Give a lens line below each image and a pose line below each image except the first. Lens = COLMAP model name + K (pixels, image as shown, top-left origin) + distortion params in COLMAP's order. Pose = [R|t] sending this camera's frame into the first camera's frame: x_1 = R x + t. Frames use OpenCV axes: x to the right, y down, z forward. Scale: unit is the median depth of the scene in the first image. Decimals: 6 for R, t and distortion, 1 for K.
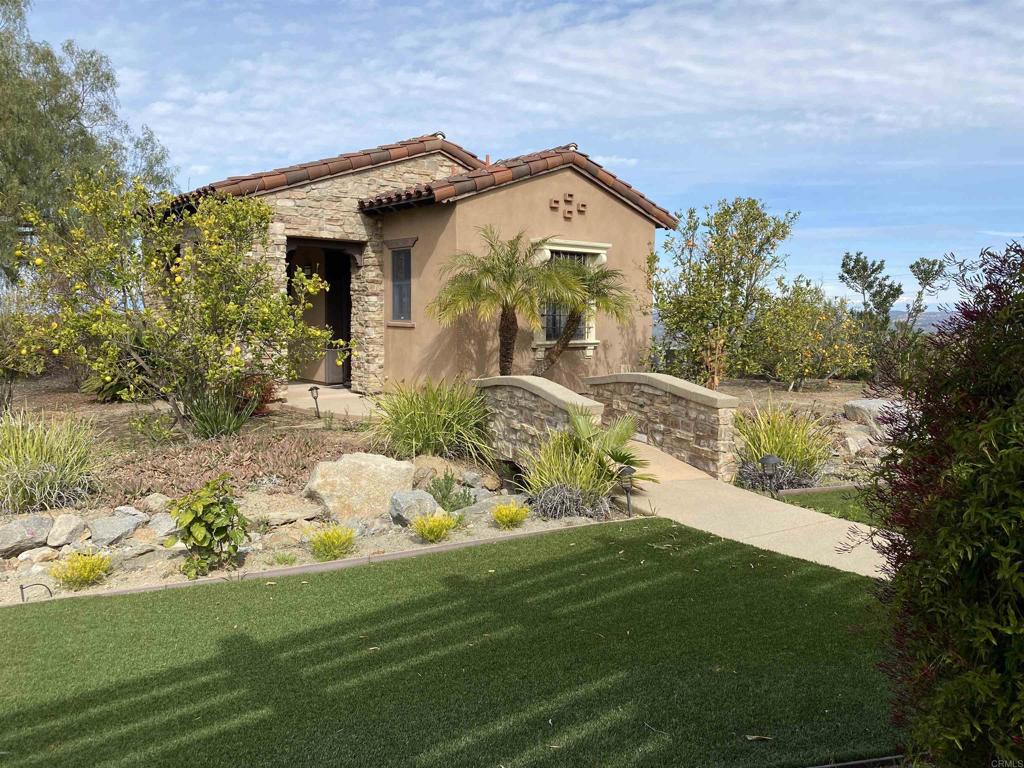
lens RADIAL K [[894.7, 0, 512.0], [0, 894.7, 384.0], [0, 0, 1]] dist [0.003006, -0.013392]
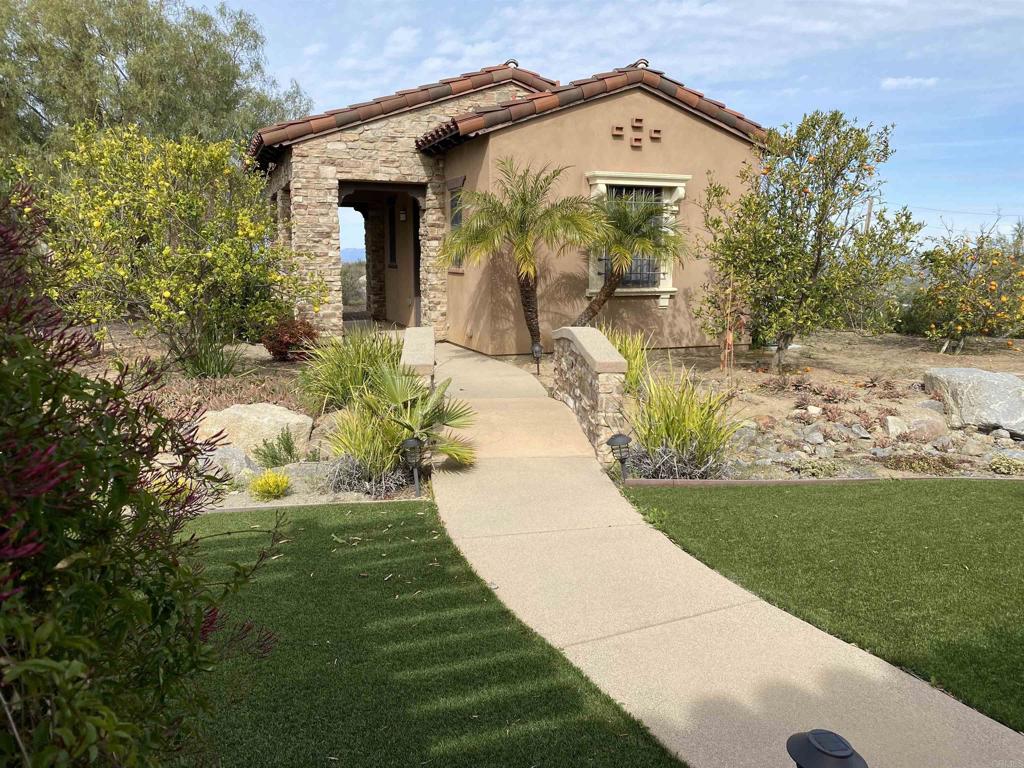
lens RADIAL K [[894.7, 0, 512.0], [0, 894.7, 384.0], [0, 0, 1]] dist [0.003006, -0.013392]
pose [[0.933041, 0.043079, -0.357181, 0.272058], [-0.022253, 0.997815, 0.062215, -0.006526], [0.359081, -0.050101, 0.931961, 0.131899]]
